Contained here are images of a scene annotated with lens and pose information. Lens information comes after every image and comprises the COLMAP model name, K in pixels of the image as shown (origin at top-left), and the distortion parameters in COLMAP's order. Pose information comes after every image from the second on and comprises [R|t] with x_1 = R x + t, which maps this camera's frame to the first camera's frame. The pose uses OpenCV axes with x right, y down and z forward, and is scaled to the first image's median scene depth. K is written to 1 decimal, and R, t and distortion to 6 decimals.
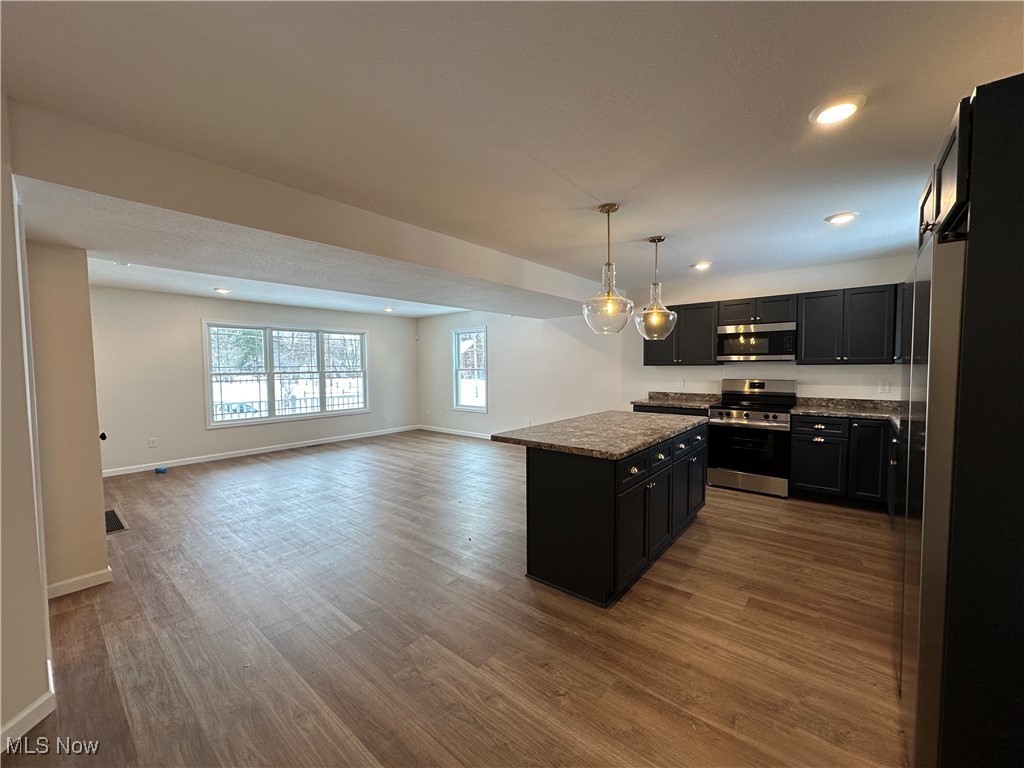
lens RADIAL K [[404.7, 0, 512.0], [0, 404.7, 384.0], [0, 0, 1]] dist [0.000610, 0.000069]
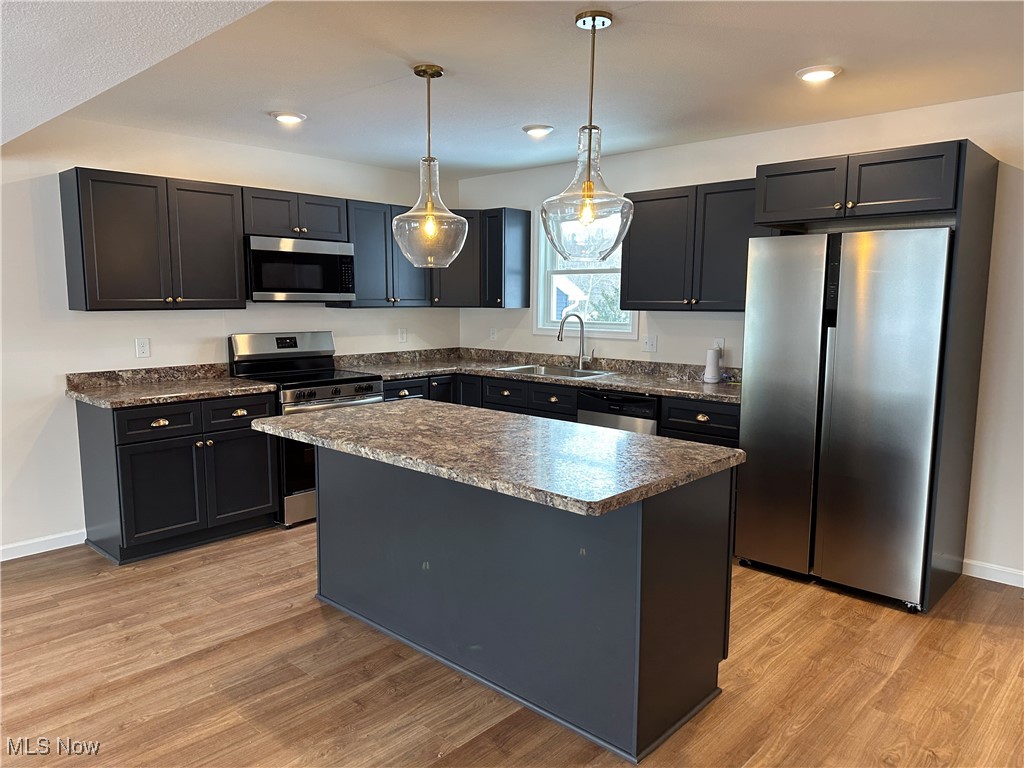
lens RADIAL K [[722.7, 0, 512.0], [0, 722.7, 384.0], [0, 0, 1]] dist [0.023651, -0.004216]
pose [[0.056000, -0.117426, 0.991501, -0.491853], [0.040328, 0.992515, 0.115268, -0.050823], [-0.997616, 0.033530, 0.060316, 0.680074]]
